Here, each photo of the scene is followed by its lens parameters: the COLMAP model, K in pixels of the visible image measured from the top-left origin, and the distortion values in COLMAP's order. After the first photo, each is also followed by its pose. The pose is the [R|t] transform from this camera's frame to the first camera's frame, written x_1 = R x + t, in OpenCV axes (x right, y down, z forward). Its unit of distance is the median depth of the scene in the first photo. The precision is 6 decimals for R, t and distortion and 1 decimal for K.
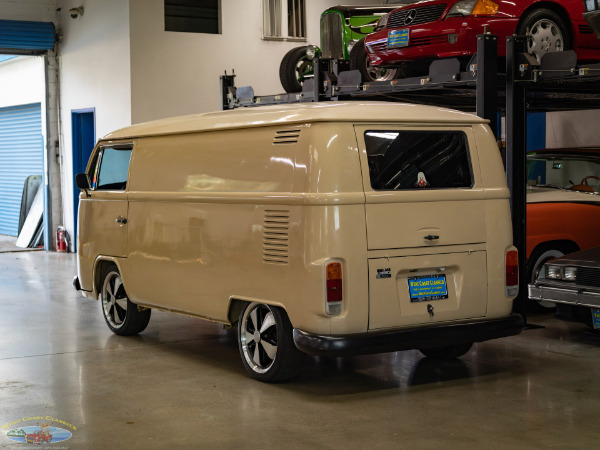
lens RADIAL K [[1276.2, 0, 316.9], [0, 1276.2, 162.0], [0, 0, 1]] dist [-0.073558, 0.000000]
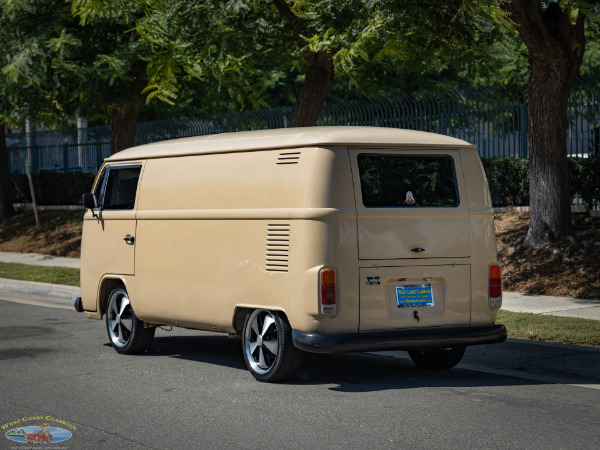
lens RADIAL K [[1832.9, 0, 300.6], [0, 1832.9, 225.2], [0, 0, 1]] dist [-0.008789, 0.000000]
pose [[0.999689, 0.009995, -0.022826, 0.023006], [-0.009753, 0.999895, 0.010692, 0.020460], [0.022930, -0.010466, 0.999682, -0.572212]]
